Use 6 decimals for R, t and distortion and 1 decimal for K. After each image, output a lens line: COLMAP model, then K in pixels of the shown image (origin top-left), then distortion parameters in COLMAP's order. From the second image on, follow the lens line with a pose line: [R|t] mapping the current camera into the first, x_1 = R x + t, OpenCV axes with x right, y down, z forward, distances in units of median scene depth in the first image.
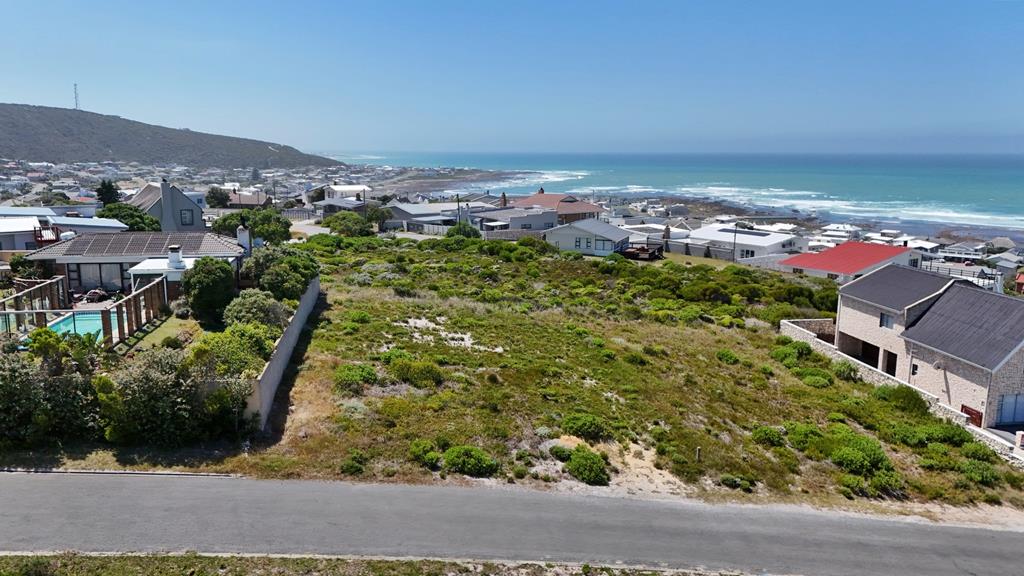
lens RADIAL K [[761.6, 0, 509.2], [0, 761.6, 289.0], [0, 0, 1]] dist [0.092409, -0.090432]
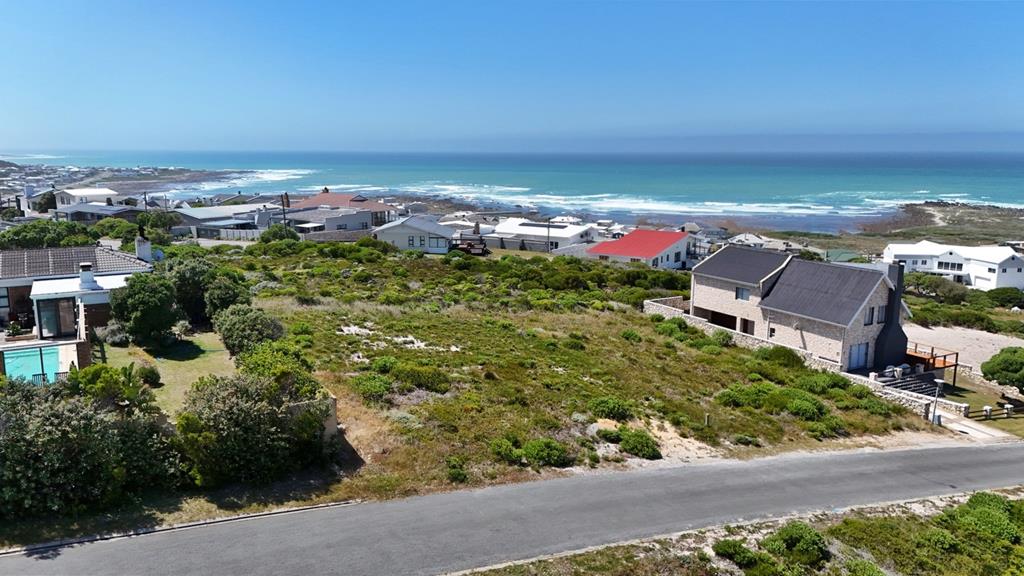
lens RADIAL K [[756.0, 0, 509.5], [0, 756.0, 288.0], [0, 0, 1]] dist [0.102068, -0.116873]
pose [[0.934818, -0.068303, 0.348497, -0.259222], [0.067843, 0.997604, 0.013539, -0.007566], [-0.348587, 0.010987, 0.937212, 0.038513]]
